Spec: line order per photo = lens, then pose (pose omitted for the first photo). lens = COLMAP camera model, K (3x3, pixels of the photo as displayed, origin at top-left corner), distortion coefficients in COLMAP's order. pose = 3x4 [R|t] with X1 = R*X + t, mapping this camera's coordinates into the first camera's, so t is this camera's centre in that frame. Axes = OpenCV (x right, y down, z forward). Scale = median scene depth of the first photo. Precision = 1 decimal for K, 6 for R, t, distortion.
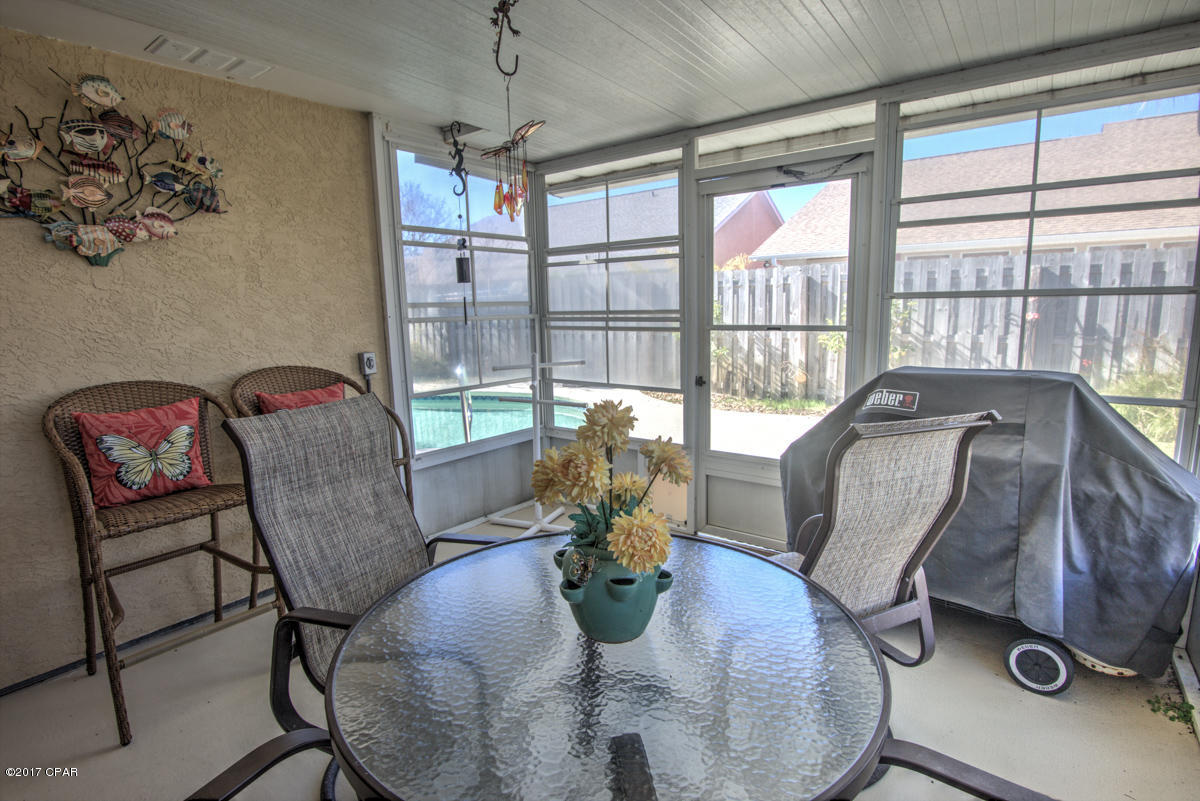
lens RADIAL K [[579.5, 0, 600.0], [0, 579.5, 400.5], [0, 0, 1]] dist [-0.021226, -0.000537]
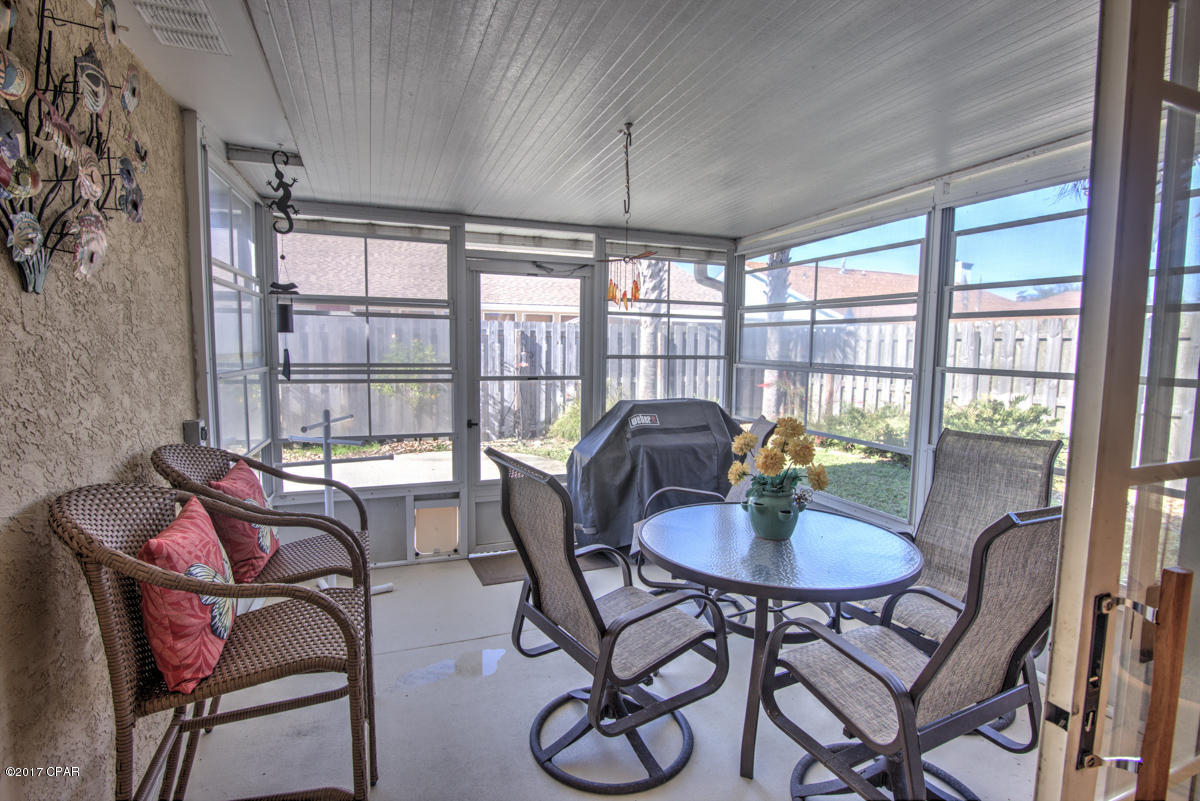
lens RADIAL K [[579.5, 0, 600.0], [0, 579.5, 400.5], [0, 0, 1]] dist [-0.021226, -0.000537]
pose [[0.522372, -0.051104, 0.851185, -0.708050], [0.113245, 0.993518, -0.009849, -0.039869], [-0.845164, 0.101537, 0.524774, 0.157306]]
